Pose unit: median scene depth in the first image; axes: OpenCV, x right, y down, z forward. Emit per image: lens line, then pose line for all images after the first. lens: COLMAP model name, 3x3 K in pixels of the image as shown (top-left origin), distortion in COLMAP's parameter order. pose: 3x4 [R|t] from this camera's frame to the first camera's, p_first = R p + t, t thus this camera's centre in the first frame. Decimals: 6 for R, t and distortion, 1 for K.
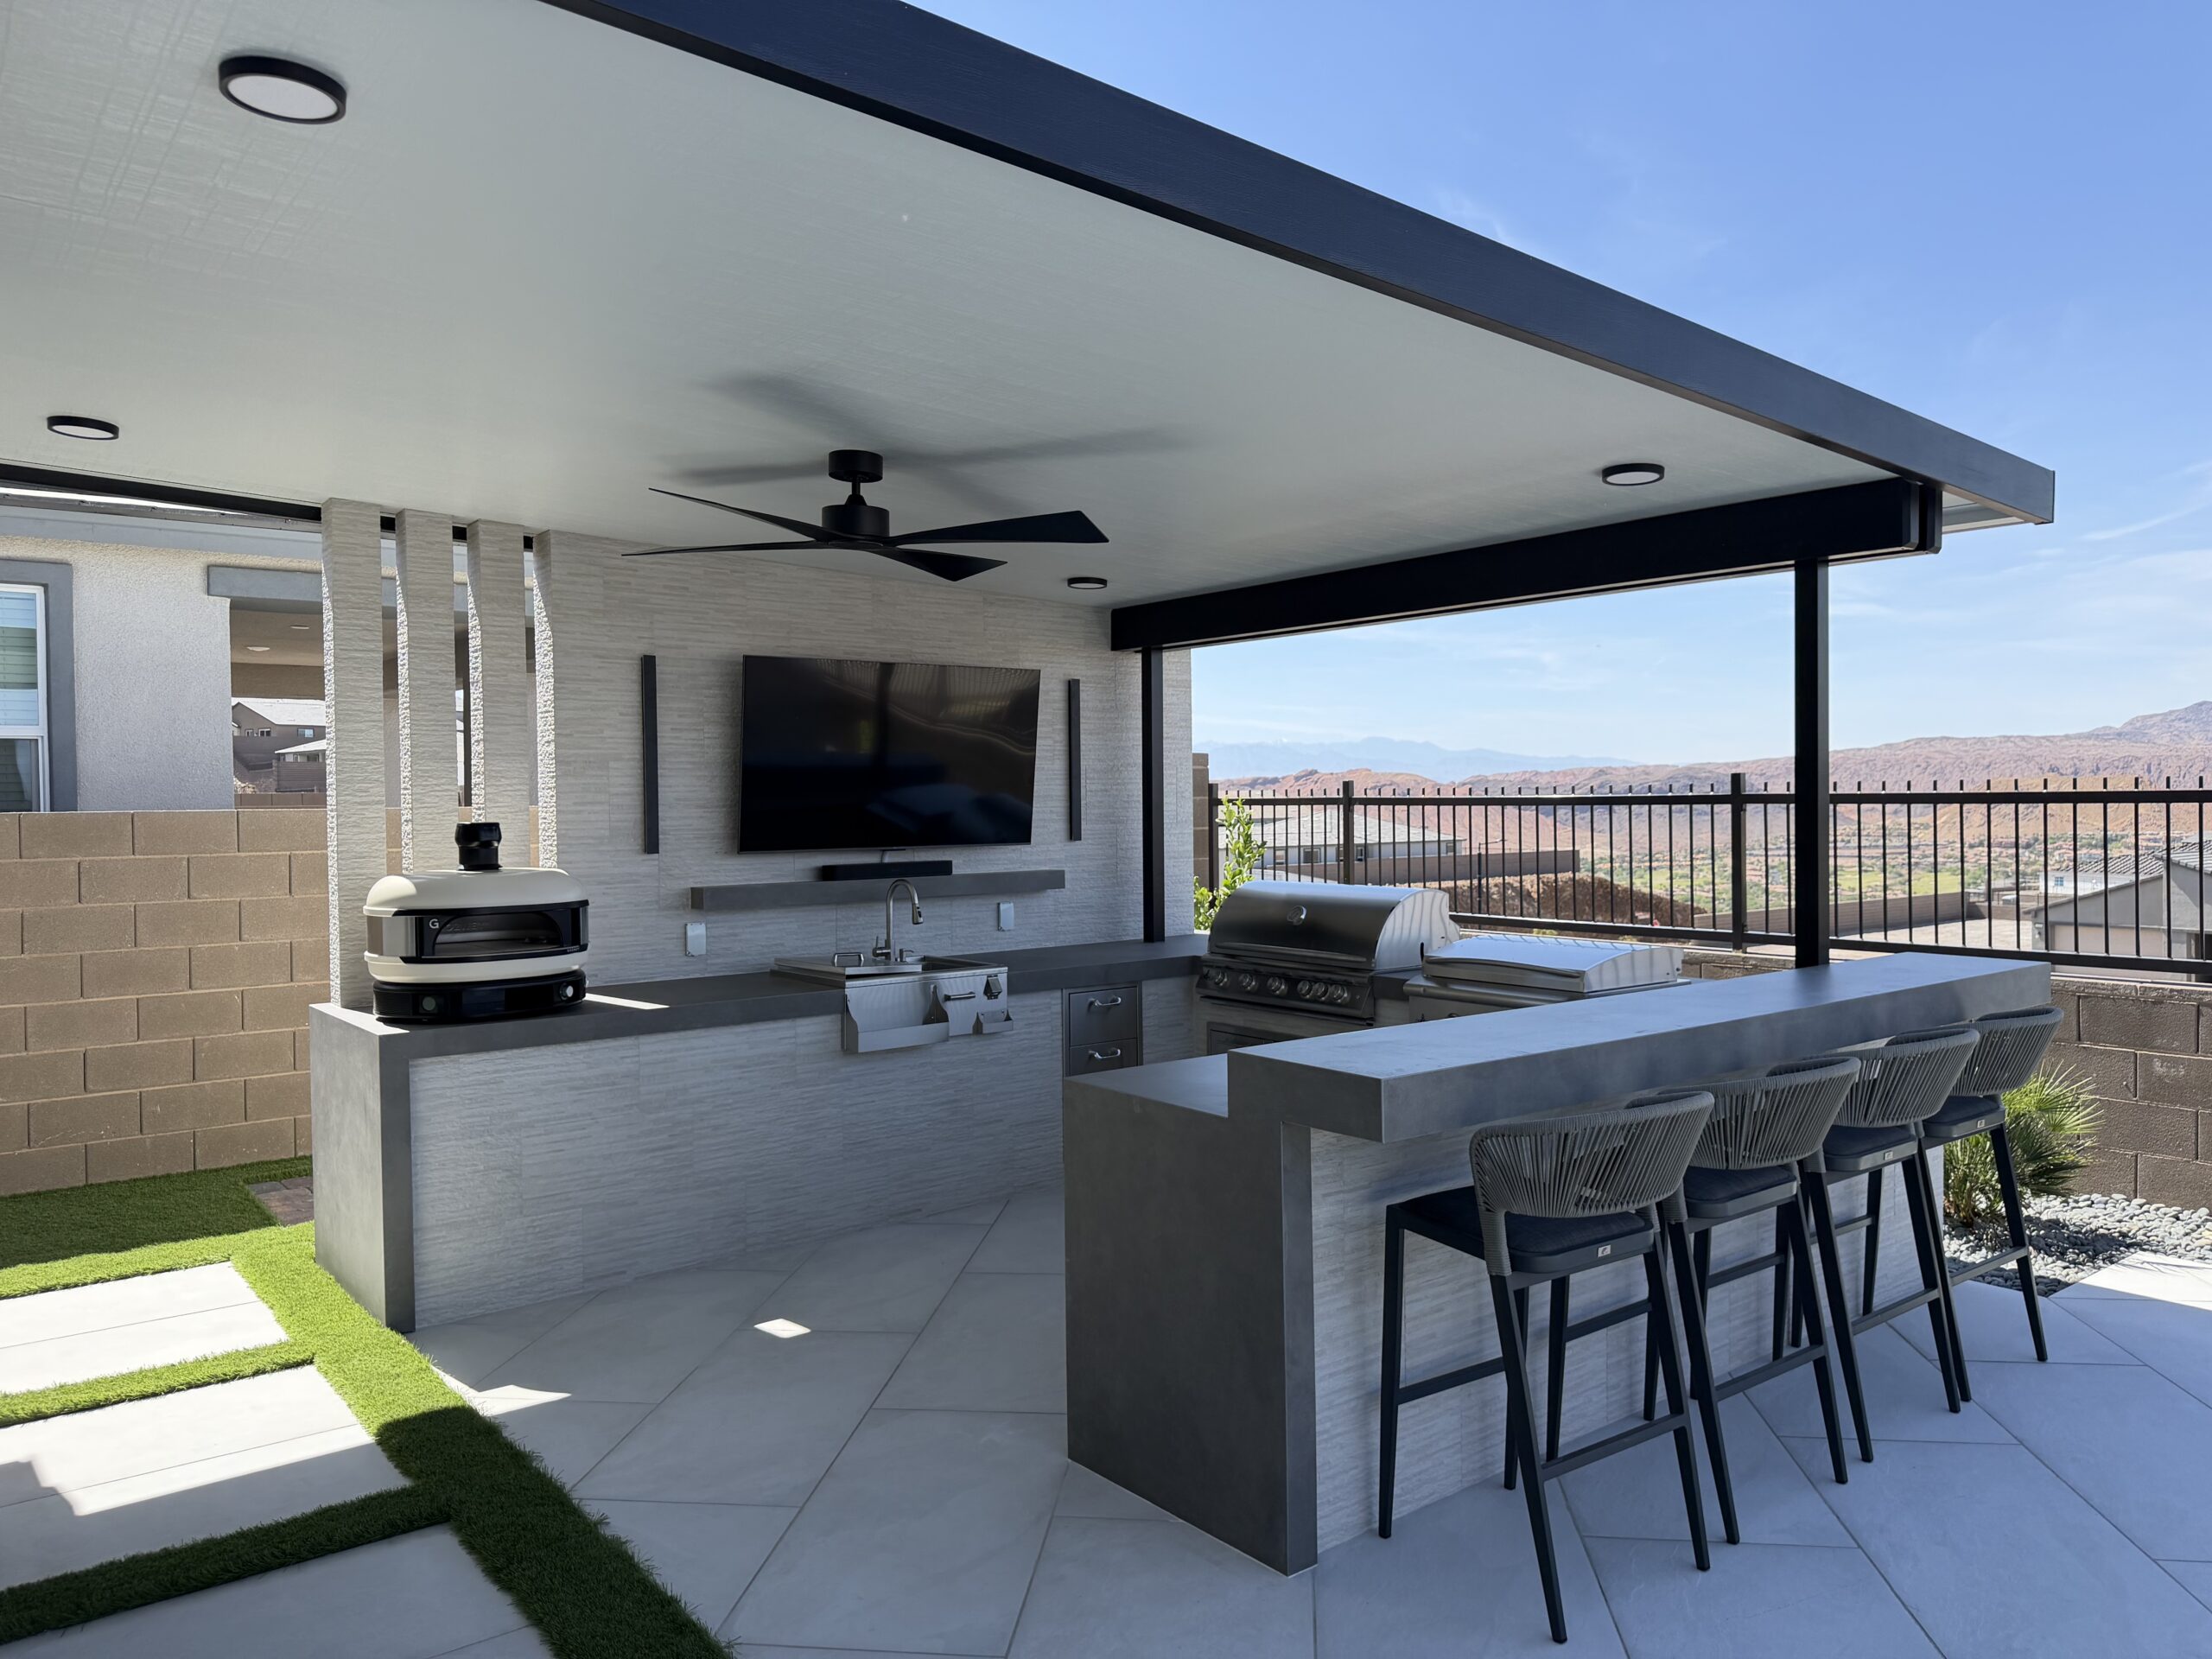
lens RADIAL K [[1533.5, 0, 1106.0], [0, 1533.5, 829.5], [0, 0, 1]] dist [0.155244, -0.304045]
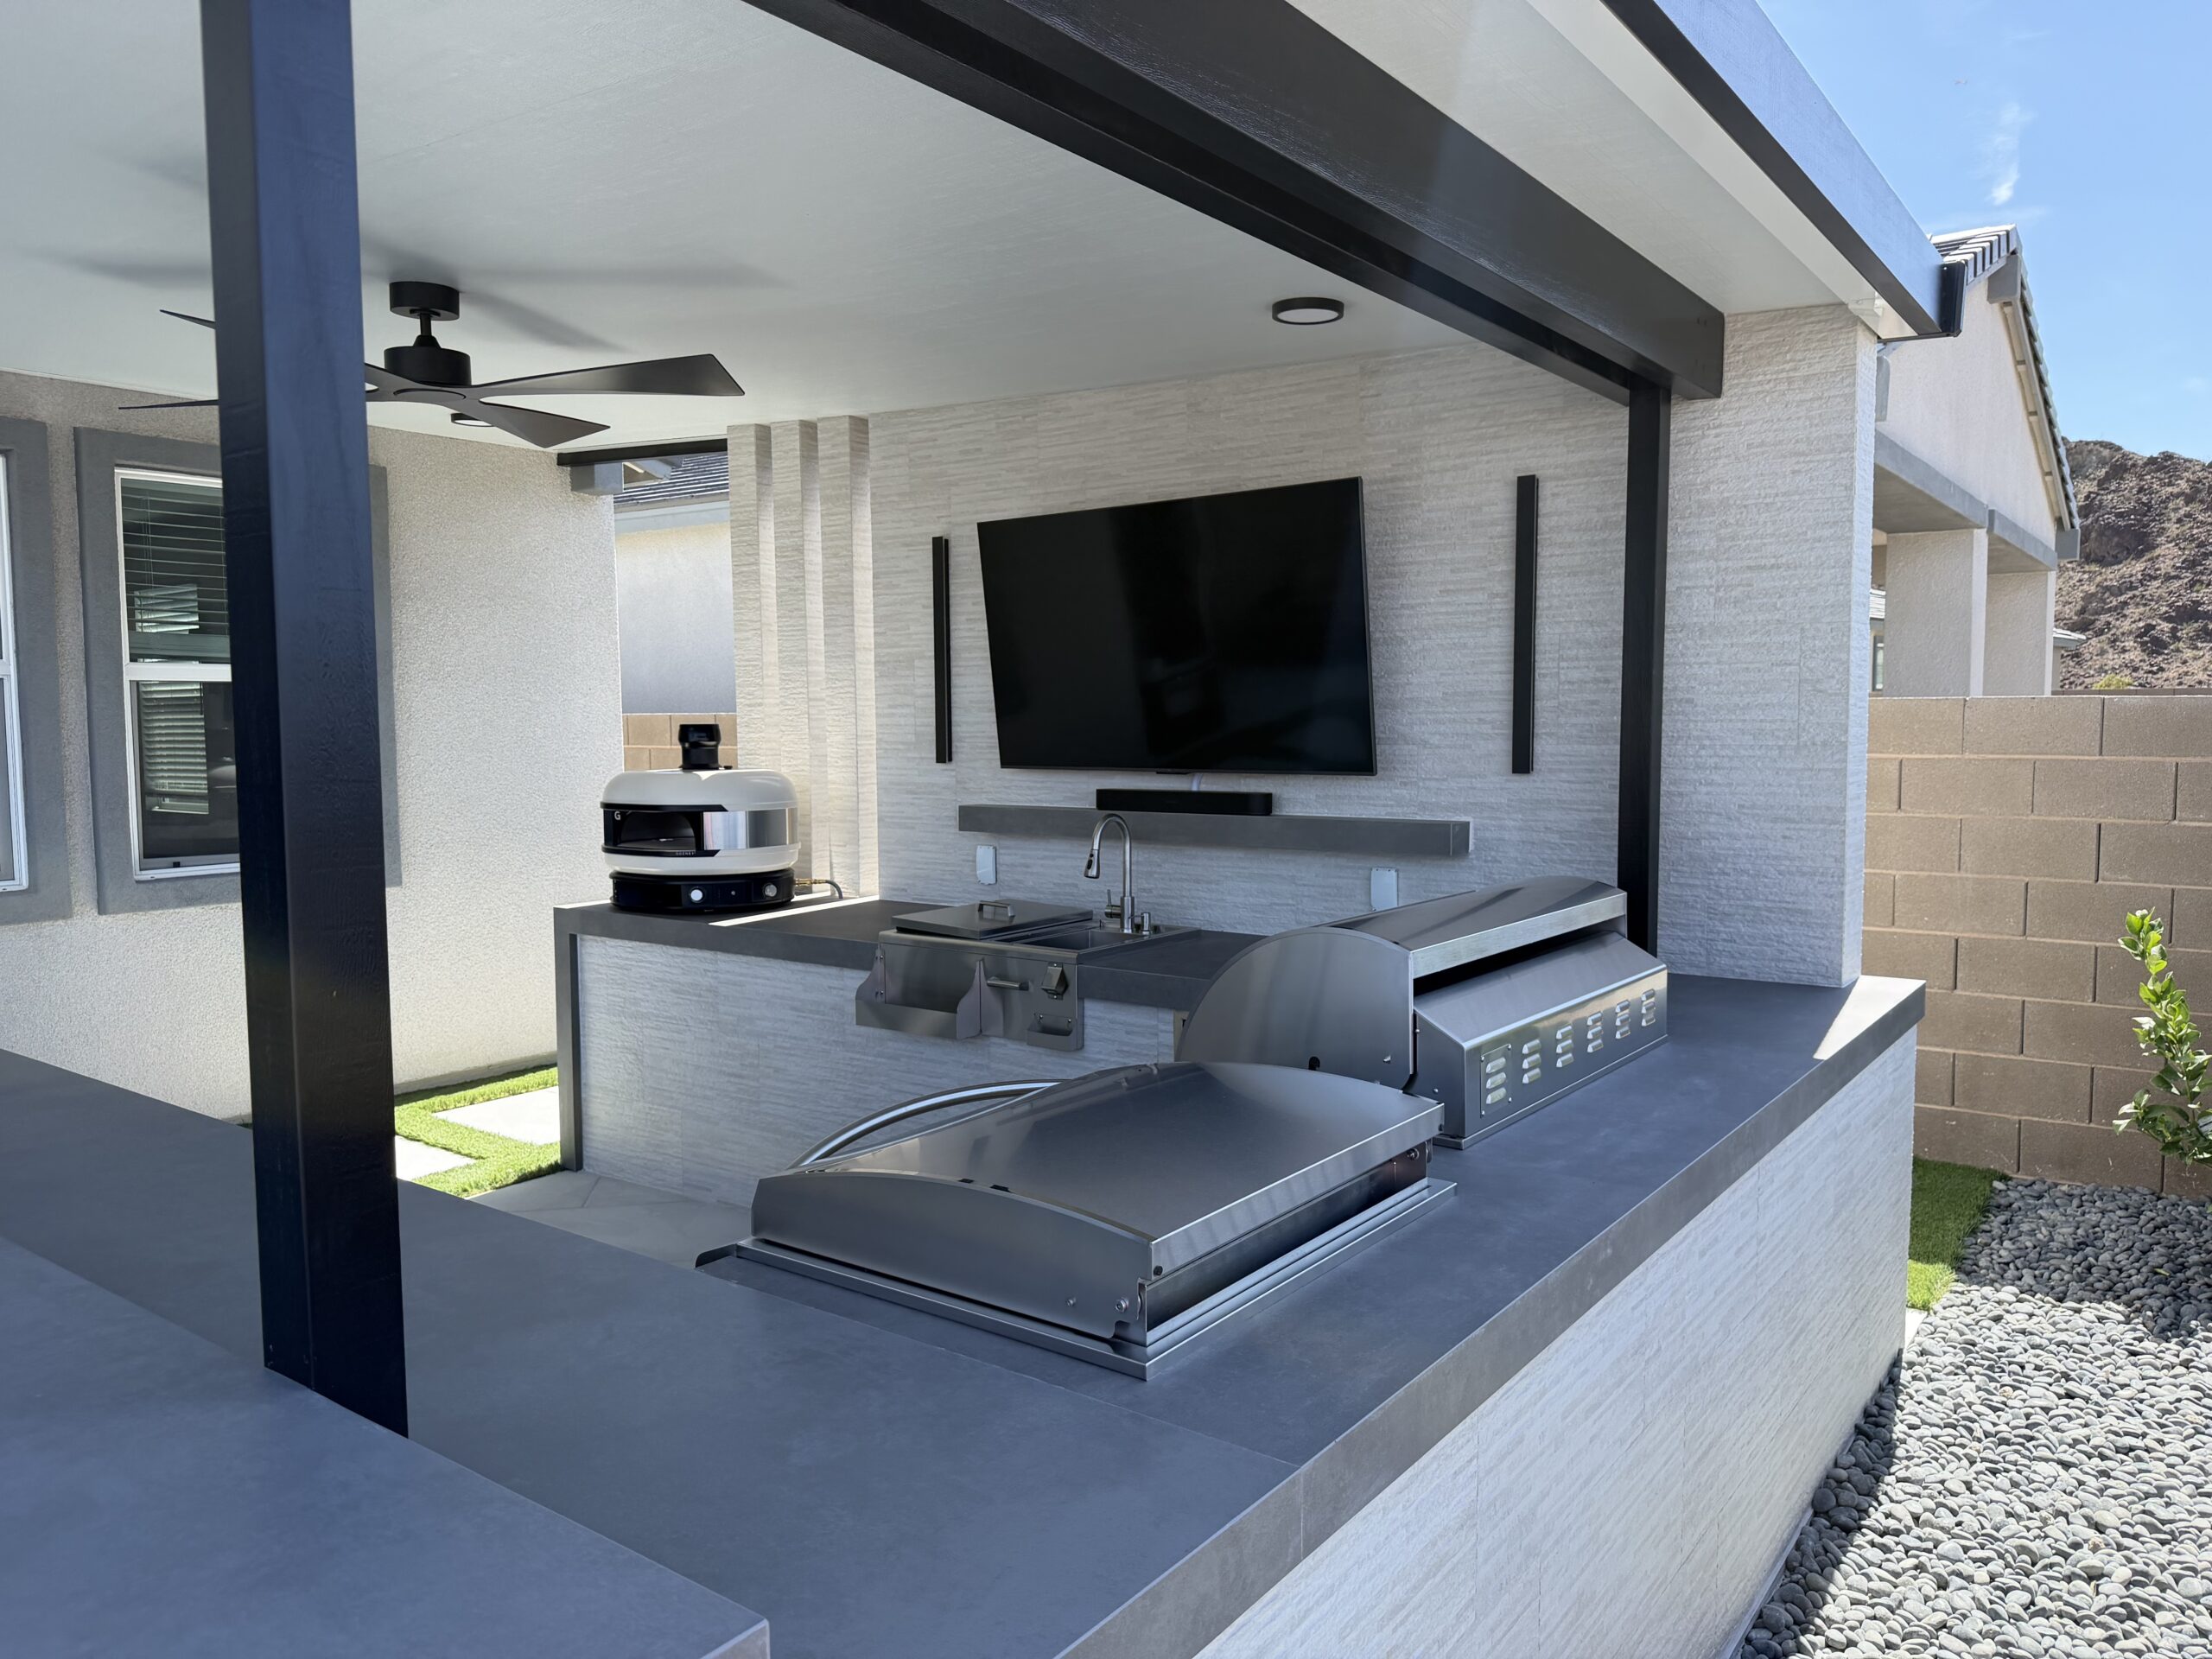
lens RADIAL K [[1533.5, 0, 1106.0], [0, 1533.5, 829.5], [0, 0, 1]] dist [0.155244, -0.304045]
pose [[0.259690, 0.078822, -0.962470, 0.588527], [-0.015777, 0.996877, 0.077382, -0.016236], [0.965563, -0.004910, 0.260122, 0.870183]]
